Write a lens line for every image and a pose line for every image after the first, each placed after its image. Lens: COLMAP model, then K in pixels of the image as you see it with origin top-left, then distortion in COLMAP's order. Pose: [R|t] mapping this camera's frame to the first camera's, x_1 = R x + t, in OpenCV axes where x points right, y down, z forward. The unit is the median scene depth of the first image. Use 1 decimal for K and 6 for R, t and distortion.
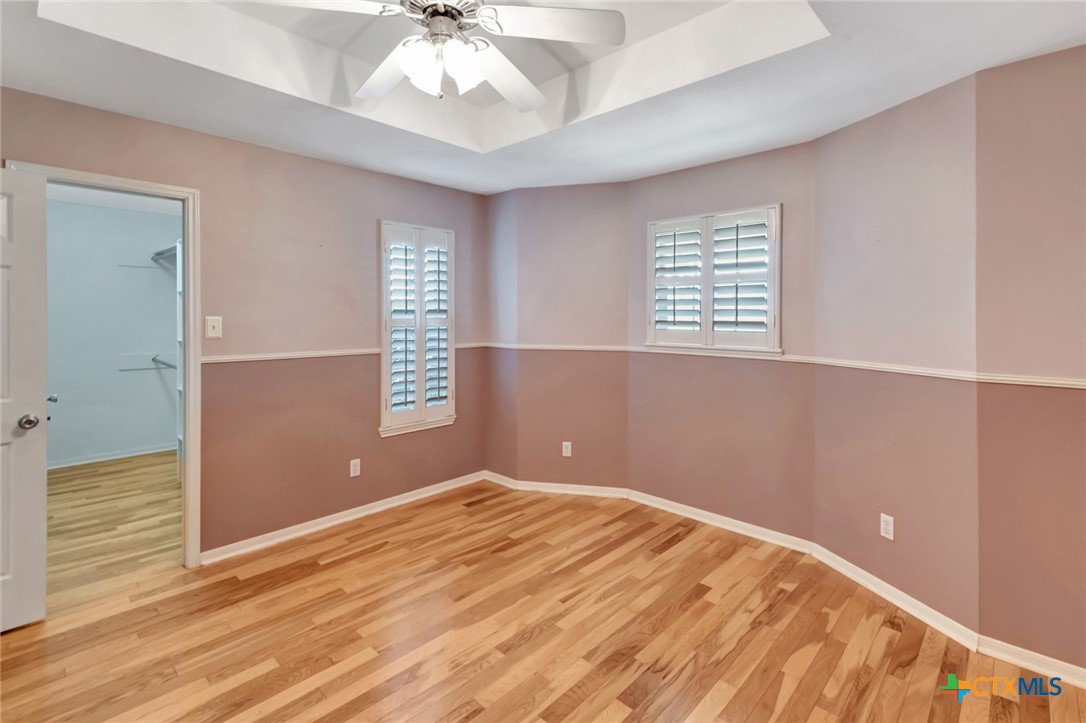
lens RADIAL K [[499.2, 0, 550.3], [0, 499.2, 308.8], [0, 0, 1]] dist [0.001473, -0.000638]
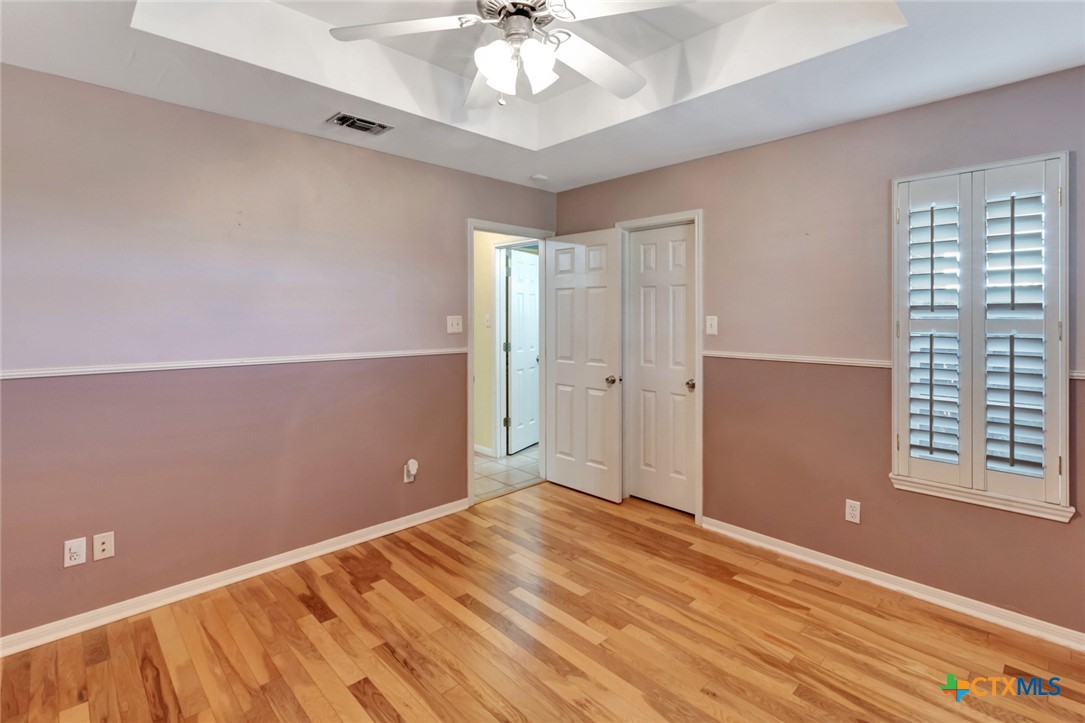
lens RADIAL K [[499.5, 0, 547.5], [0, 499.5, 317.1], [0, 0, 1]] dist [0.002184, 0.000184]
pose [[-0.042043, 0.000112, -0.999116, 0.492829], [0.014488, 0.999895, -0.000498, 0.012794], [0.999011, -0.014496, -0.042040, 0.683553]]
